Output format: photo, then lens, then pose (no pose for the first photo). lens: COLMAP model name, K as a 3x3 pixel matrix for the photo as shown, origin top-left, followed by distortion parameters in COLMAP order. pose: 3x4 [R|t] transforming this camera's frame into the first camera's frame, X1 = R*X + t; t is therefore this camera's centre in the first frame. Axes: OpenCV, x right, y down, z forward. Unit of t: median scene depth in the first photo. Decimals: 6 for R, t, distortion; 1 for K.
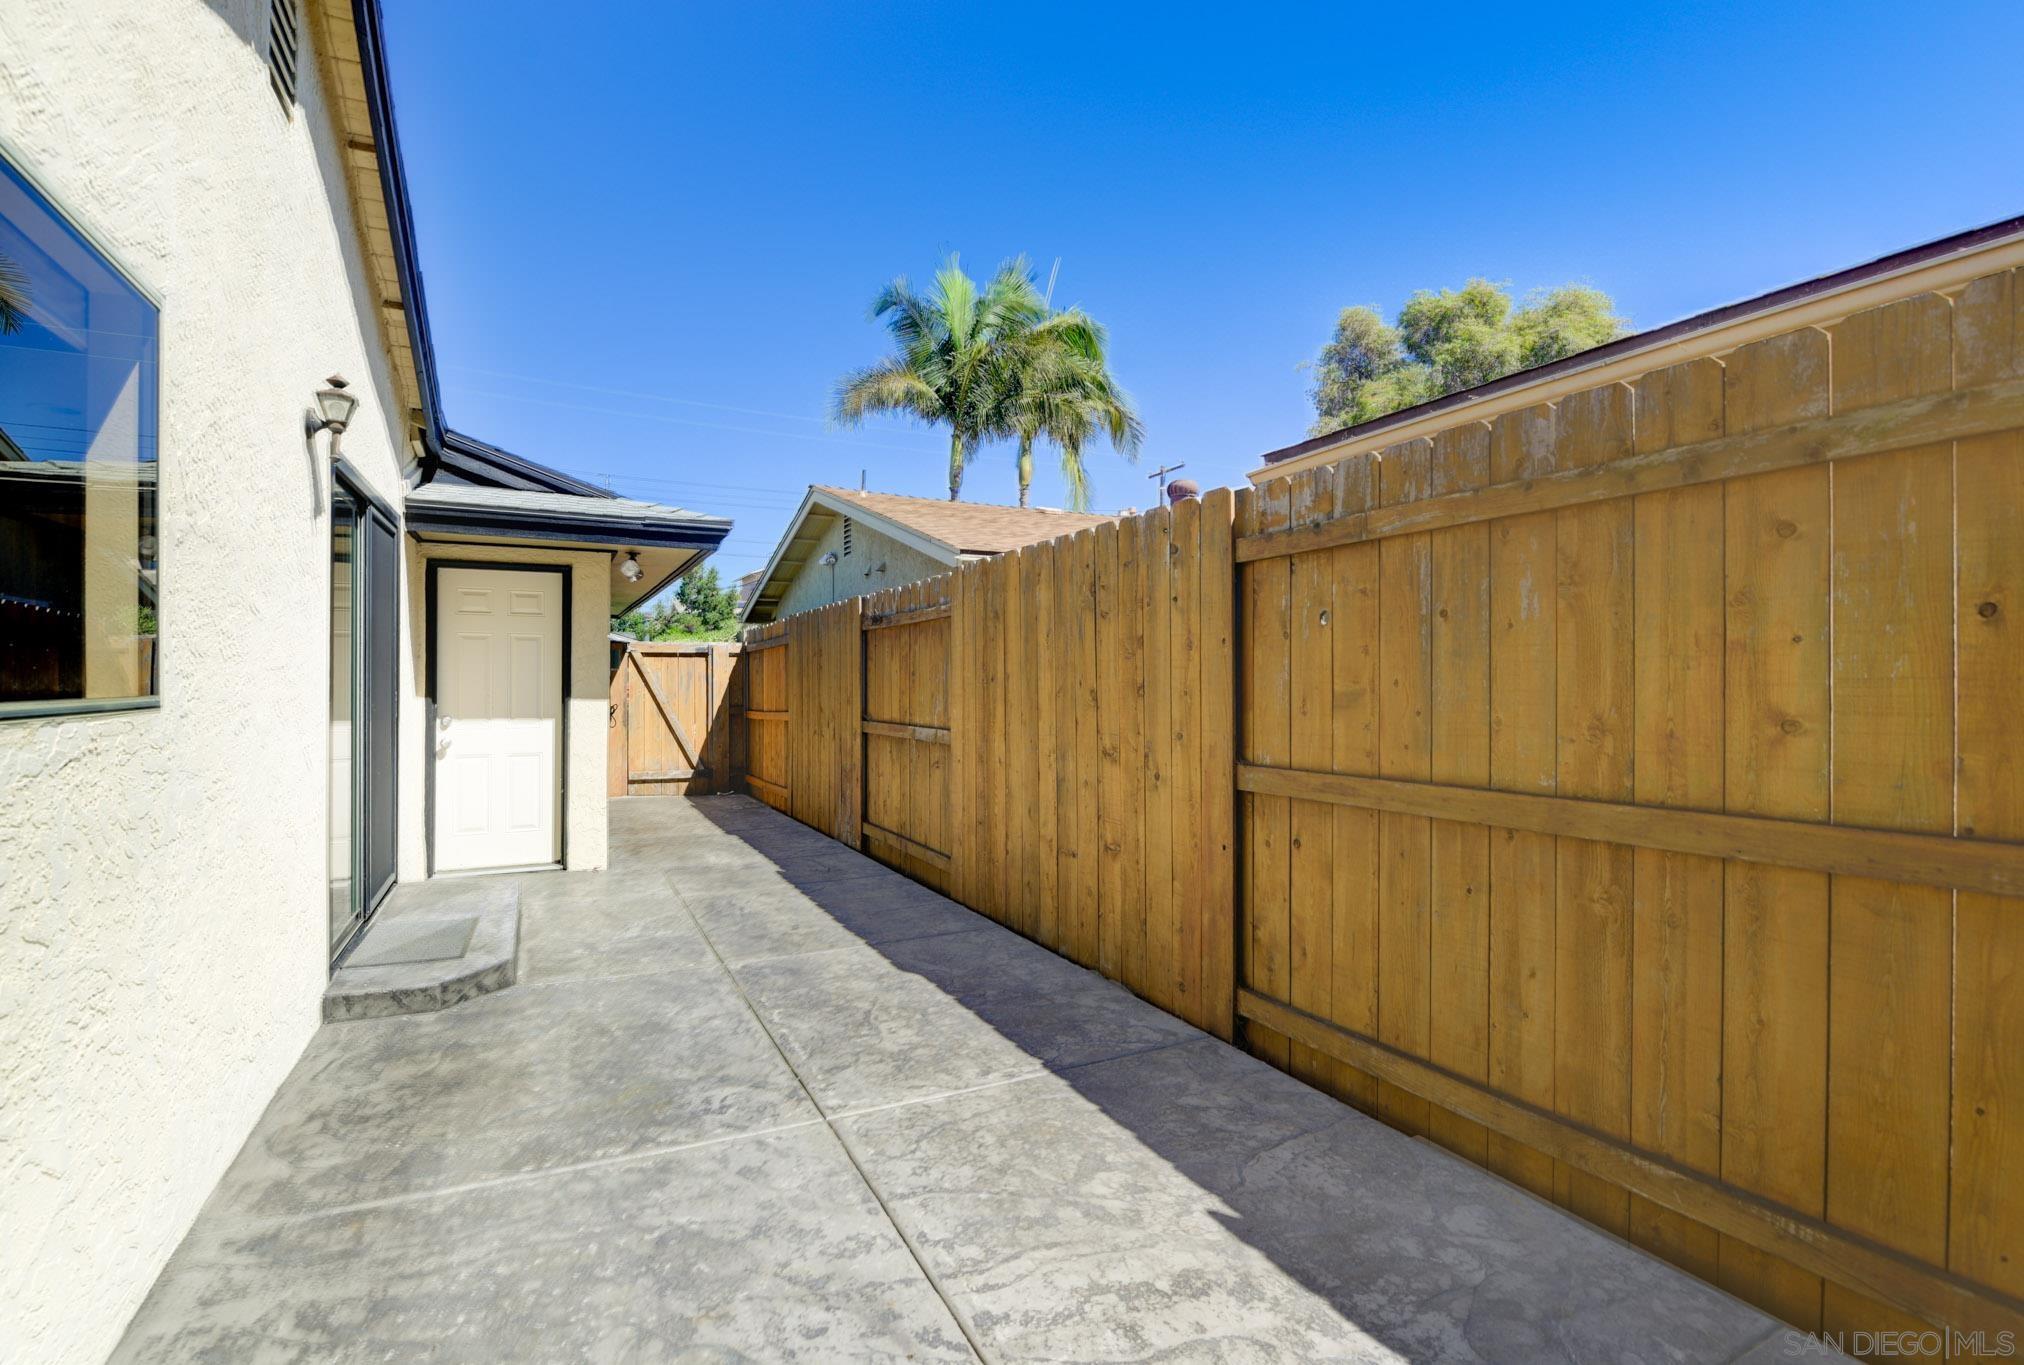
lens RADIAL K [[929.7, 0, 1016.4], [0, 929.7, 694.4], [0, 0, 1]] dist [-0.001009, -0.000334]
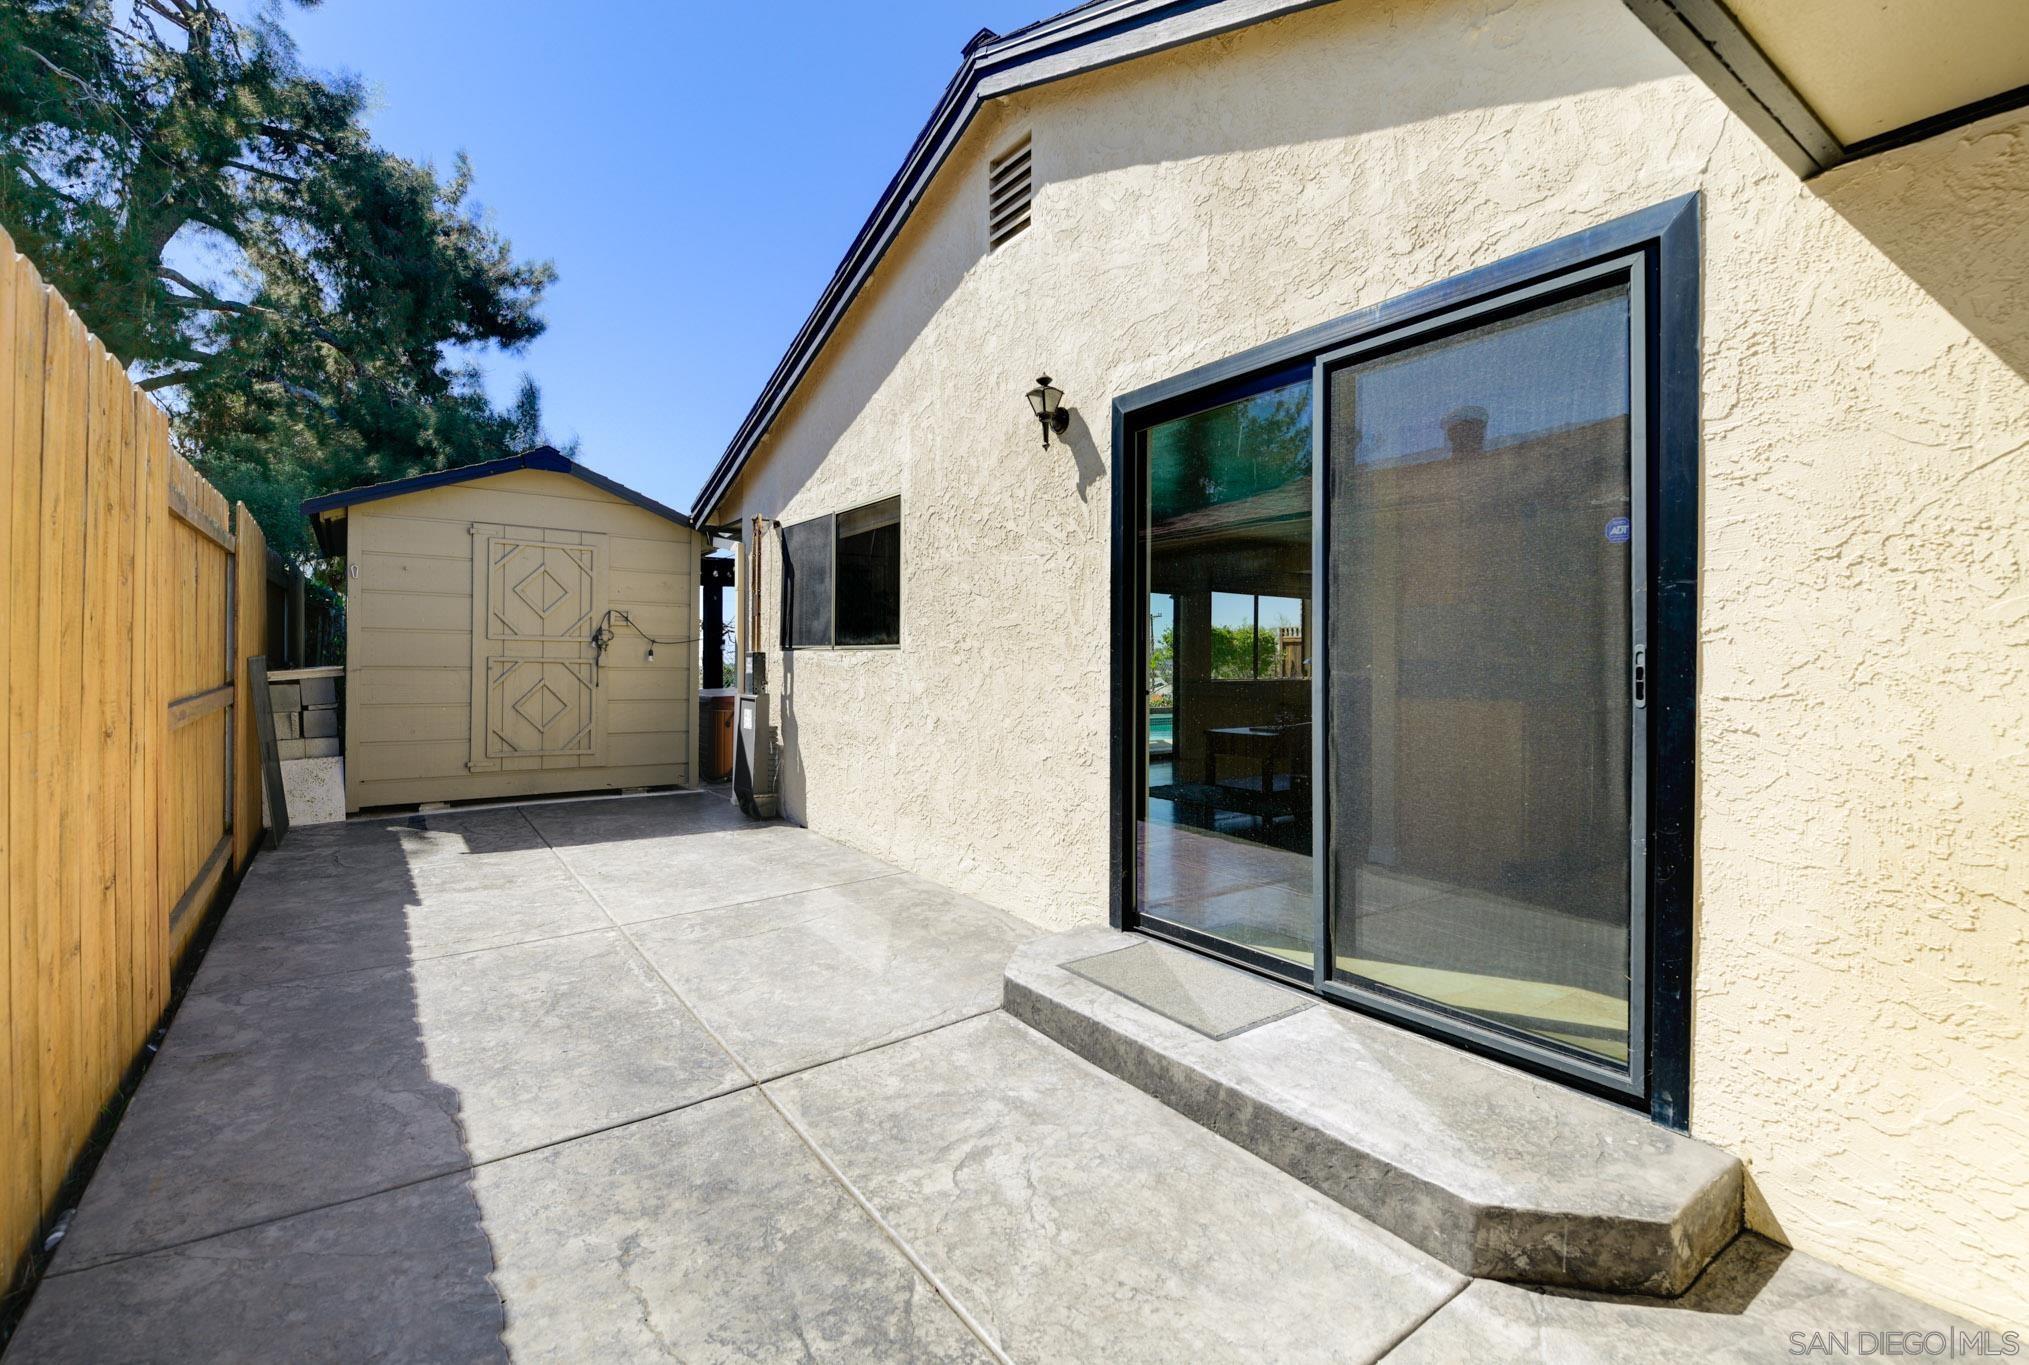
lens RADIAL K [[904.1, 0, 1026.5], [0, 904.1, 668.1], [0, 0, 1]] dist [-0.001179, -0.001211]
pose [[-0.986955, -0.000656, -0.160992, -0.476066], [-0.005388, 0.999566, 0.028958, -0.007161], [0.160904, 0.029448, -0.986531, 1.942615]]
